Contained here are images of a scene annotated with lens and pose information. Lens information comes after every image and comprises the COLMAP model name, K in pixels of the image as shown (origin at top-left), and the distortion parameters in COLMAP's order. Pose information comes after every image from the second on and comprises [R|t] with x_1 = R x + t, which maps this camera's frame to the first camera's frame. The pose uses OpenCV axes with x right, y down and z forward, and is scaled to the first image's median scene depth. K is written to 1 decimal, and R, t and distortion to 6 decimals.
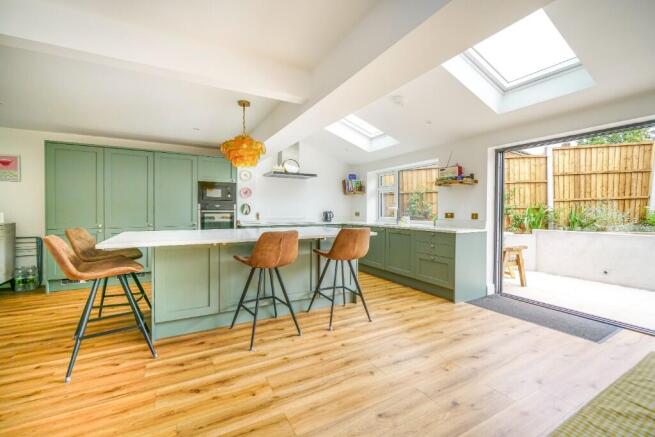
lens RADIAL K [[253.2, 0, 327.2], [0, 253.2, 210.6], [0, 0, 1]] dist [-0.000871, 0.000078]
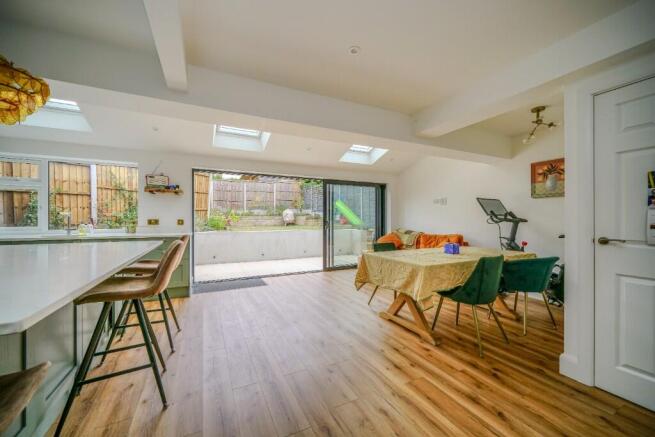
lens RADIAL K [[253.2, 0, 332.5], [0, 253.2, 219.5], [0, 0, 1]] dist [-0.000871, 0.000078]
pose [[0.029335, -0.006638, 0.999548, -0.372601], [0.001476, 0.999977, 0.006597, 0.002505], [-0.999569, 0.001282, 0.029344, 0.175137]]
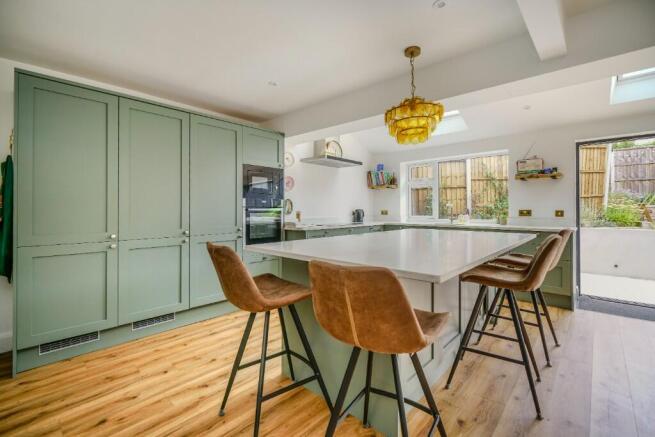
lens RADIAL K [[300.6, 0, 308.7], [0, 300.6, 207.2], [0, 0, 1]] dist [-0.004126, -0.000518]
pose [[0.955108, -0.002781, 0.296246, -0.411541], [0.005654, 0.999945, -0.008843, 0.002708], [-0.296205, 0.010121, 0.955071, 0.146475]]
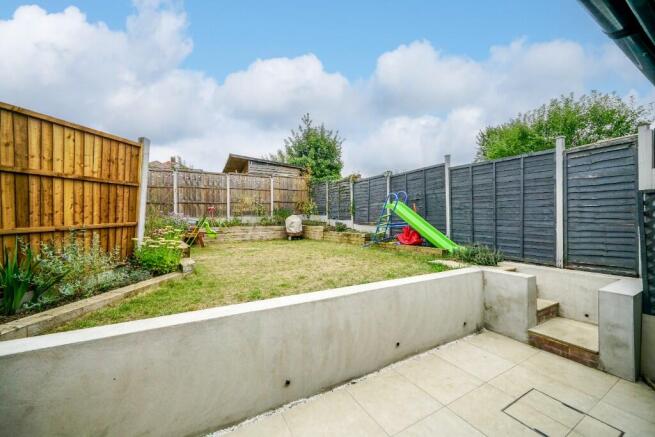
lens RADIAL K [[253.2, 0, 325.9], [0, 253.2, 221.8], [0, 0, 1]] dist [-0.000871, 0.000078]
pose [[-0.002302, -0.010076, 0.999947, 0.635842], [0.010913, 0.999889, 0.010100, -0.067578], [-0.999938, 0.010936, -0.002192, 0.547493]]
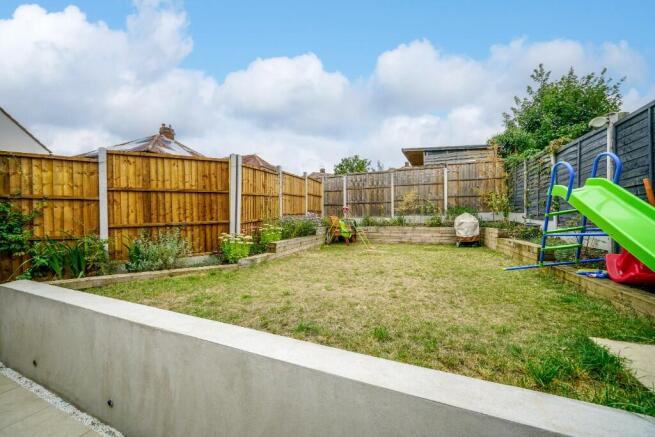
lens RADIAL K [[253.2, 0, 325.7], [0, 253.2, 219.5], [0, 0, 1]] dist [-0.000871, 0.000078]
pose [[0.794908, -0.000416, 0.606730, 1.103977], [0.003890, 0.999983, -0.004411, -0.063368], [-0.606717, 0.005867, 0.794896, 0.100505]]
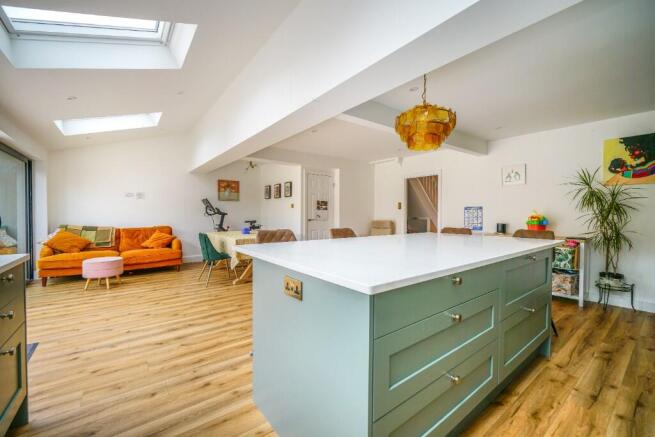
lens RADIAL K [[253.2, 0, 309.1], [0, 253.2, 212.5], [0, 0, 1]] dist [-0.000871, 0.000078]
pose [[-0.995669, -0.009038, -0.092531, 0.037473], [-0.009090, 0.999959, 0.000140, 0.000540], [0.092526, 0.000981, -0.995710, 0.856340]]
